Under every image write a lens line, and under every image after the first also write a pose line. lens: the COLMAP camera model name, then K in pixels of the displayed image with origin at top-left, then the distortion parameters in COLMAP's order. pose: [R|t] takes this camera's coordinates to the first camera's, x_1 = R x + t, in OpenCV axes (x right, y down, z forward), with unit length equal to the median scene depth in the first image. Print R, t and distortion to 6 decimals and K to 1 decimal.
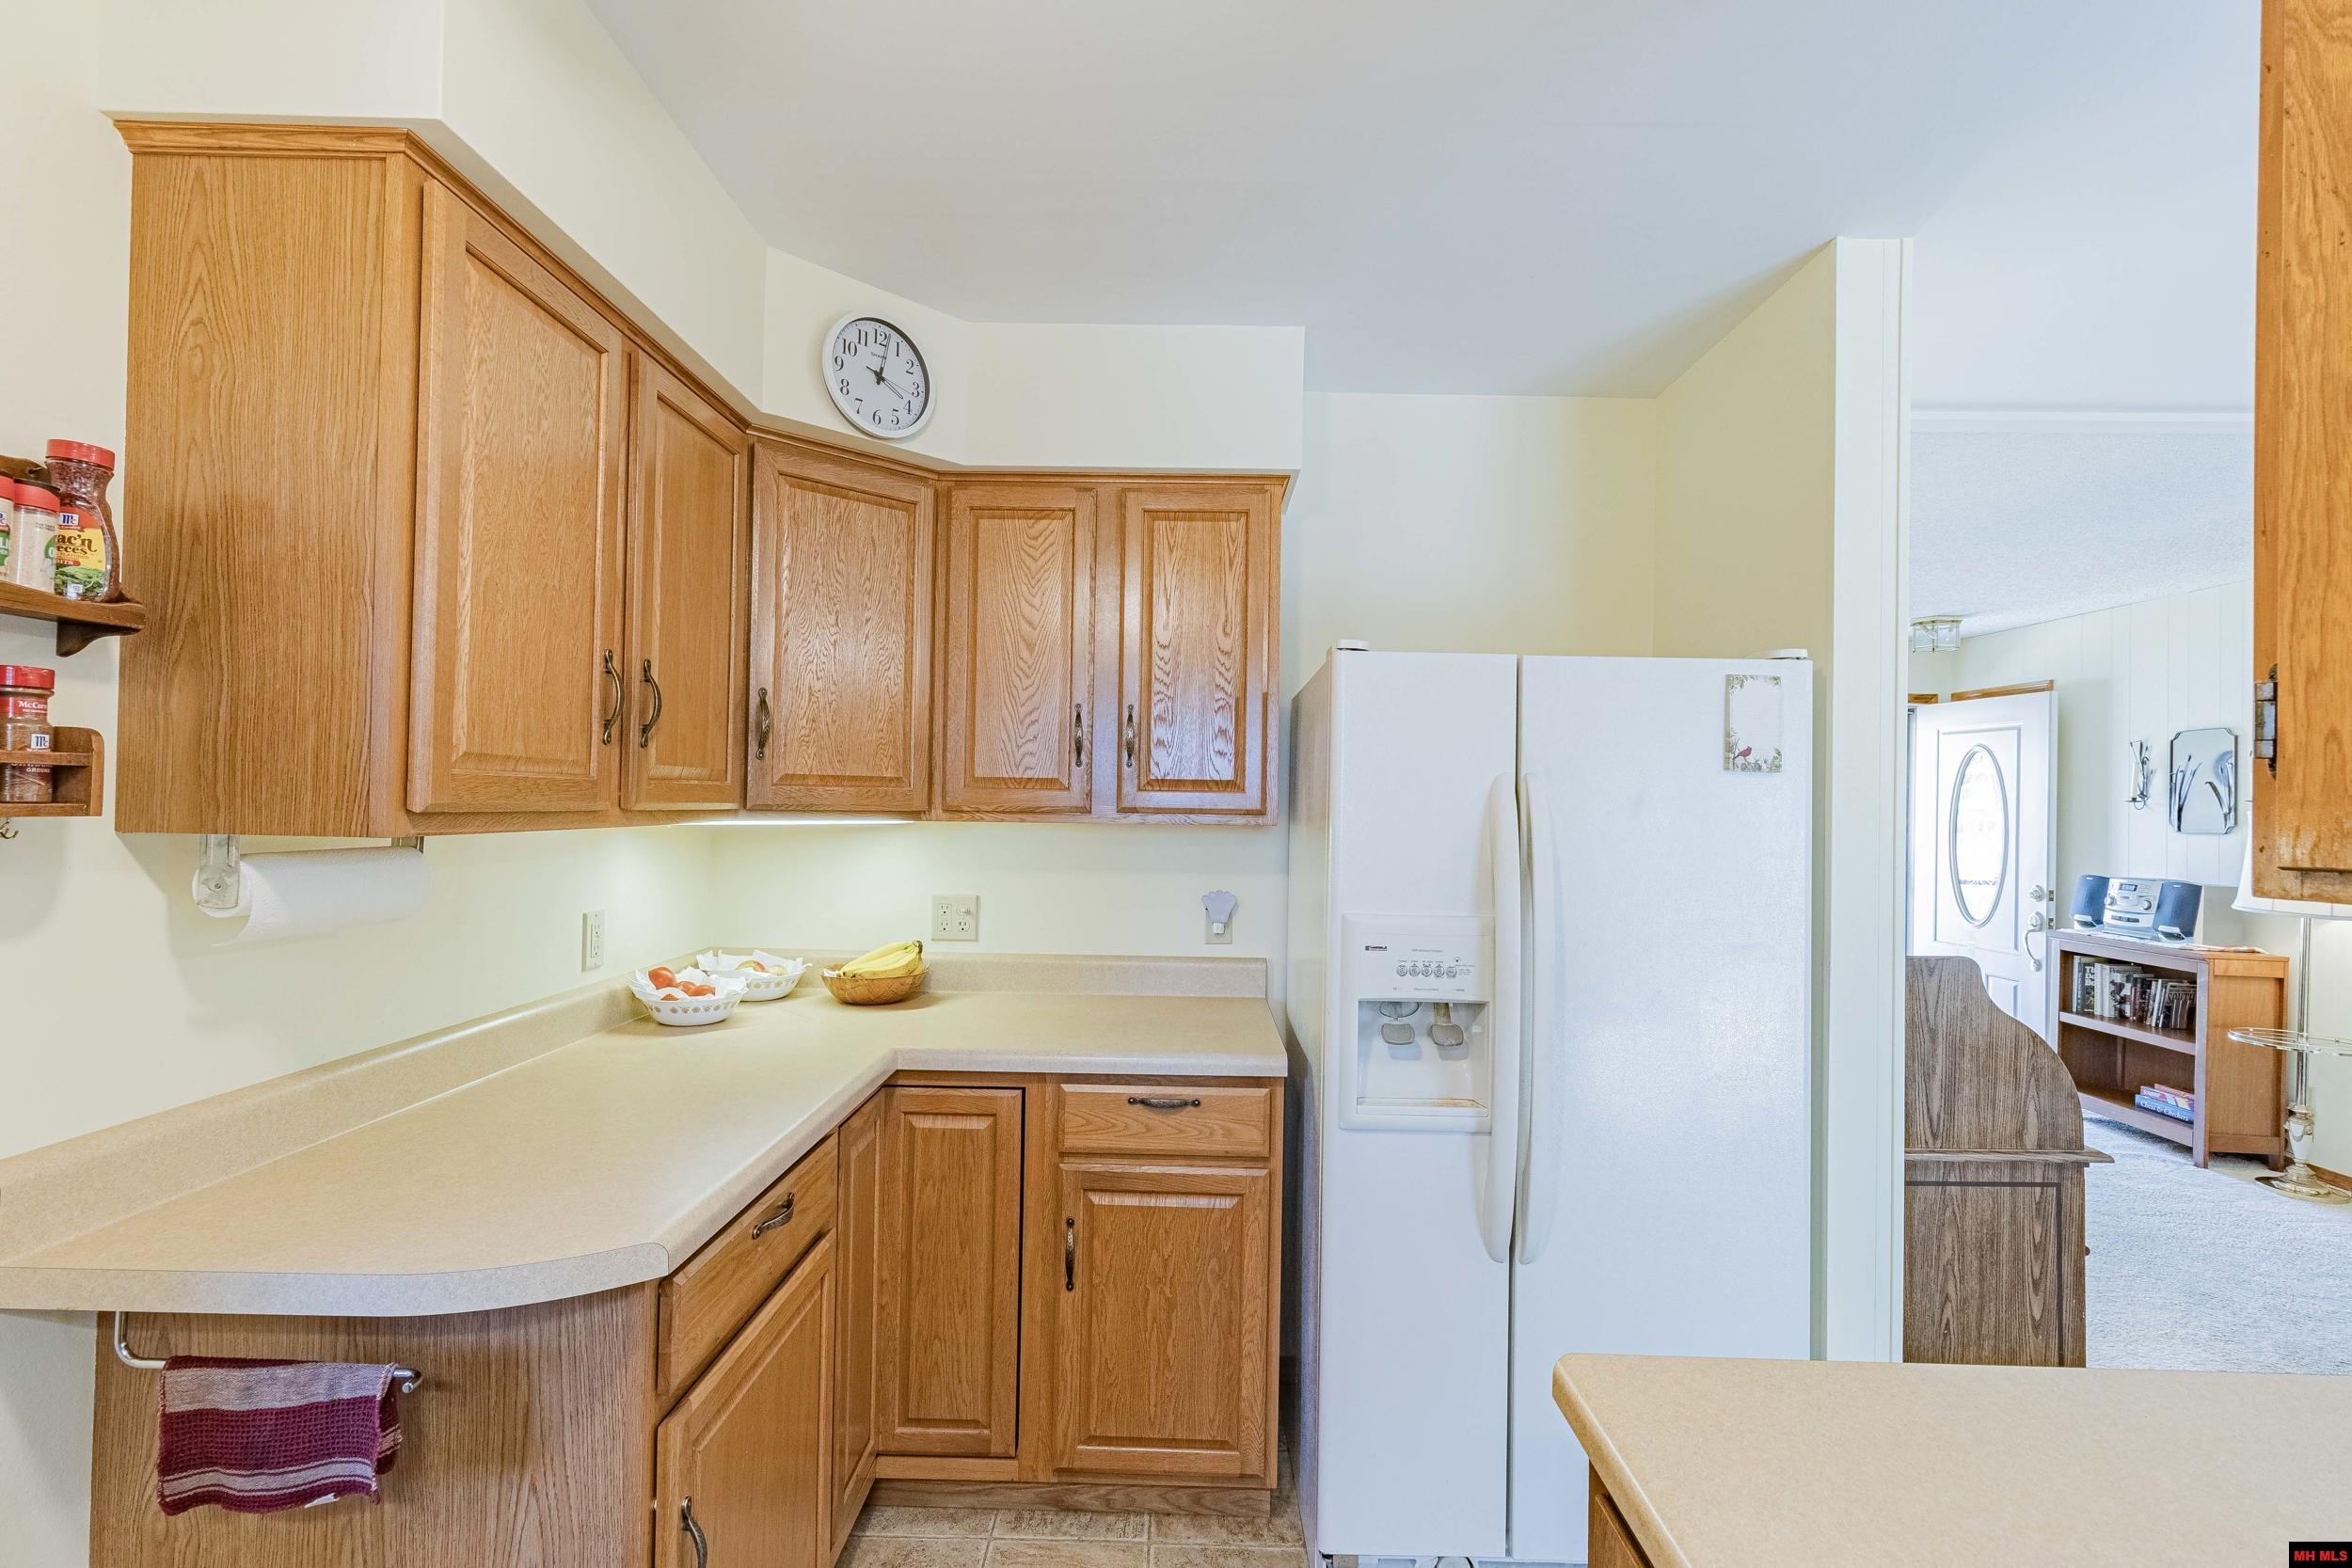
lens RADIAL K [[1095.4, 0, 1179.2], [0, 1095.4, 788.0], [0, 0, 1]] dist [0.001030, 0.000361]
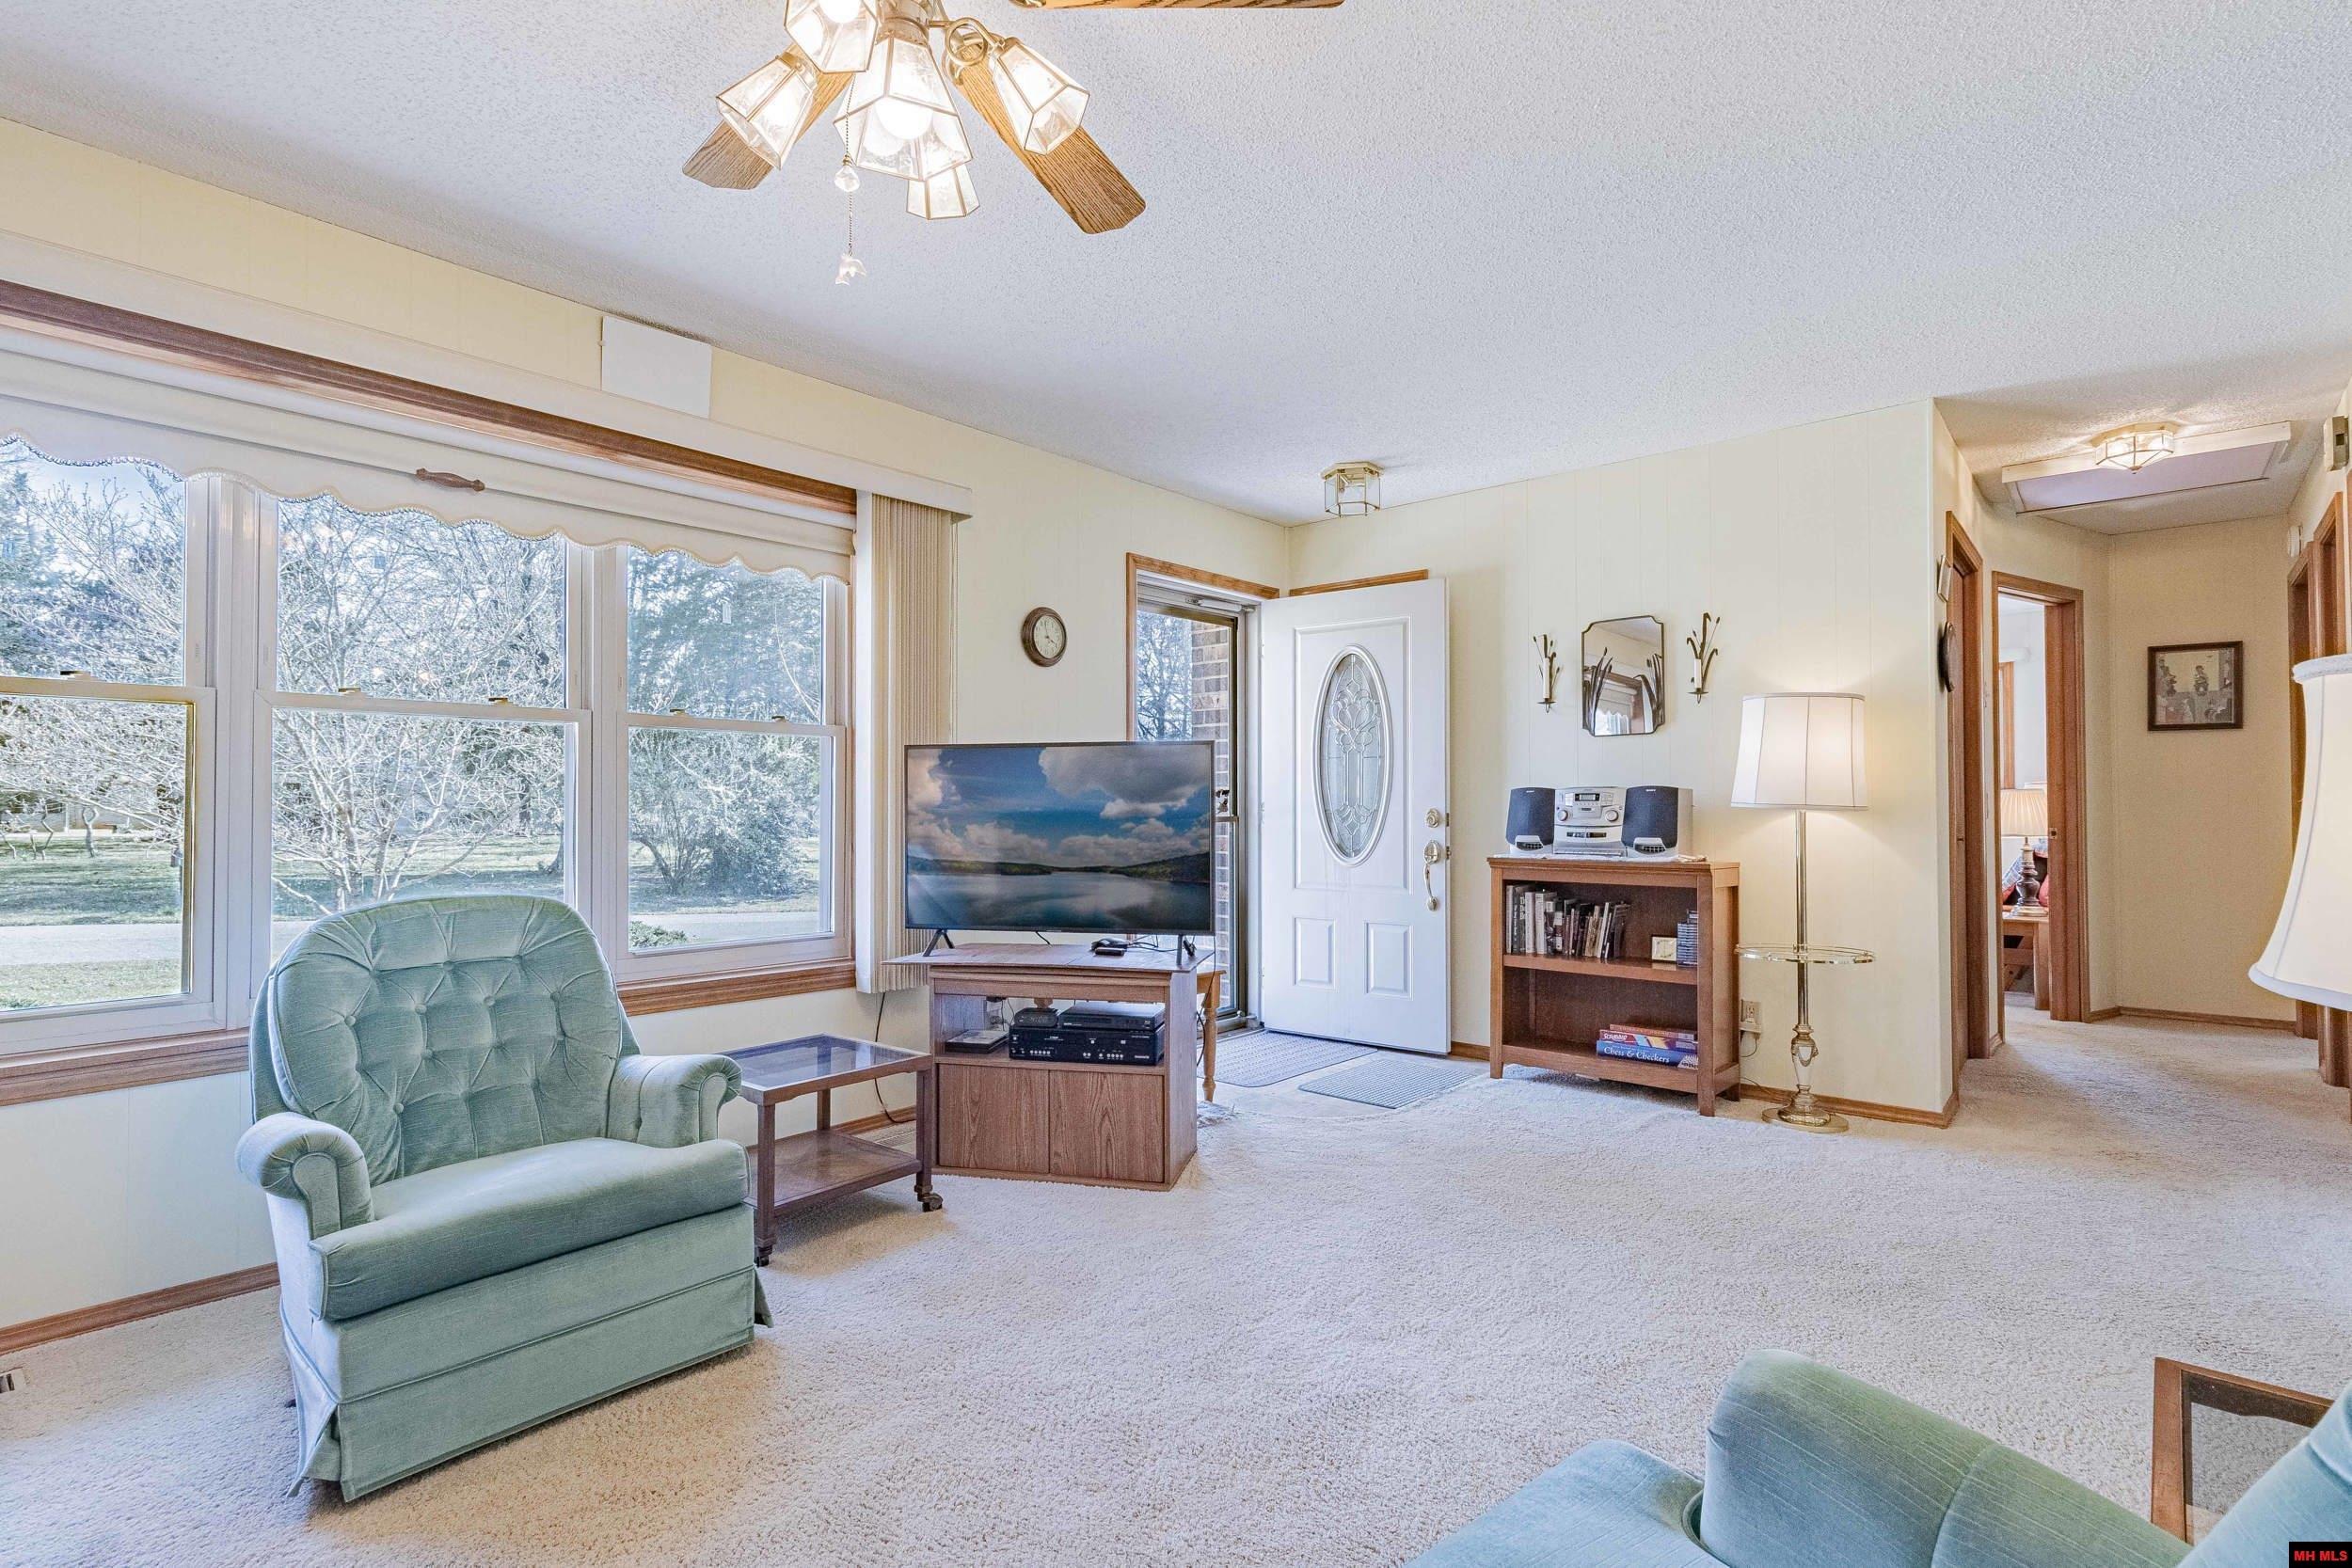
lens RADIAL K [[1095.4, 0, 1175.2], [0, 1095.4, 784.3], [0, 0, 1]] dist [0.001030, 0.000361]
pose [[0.640409, -0.001425, 0.768033, 0.012455], [0.000954, 0.999999, 0.001060, 0.077915], [-0.768034, 0.000054, 0.640409, 0.687983]]
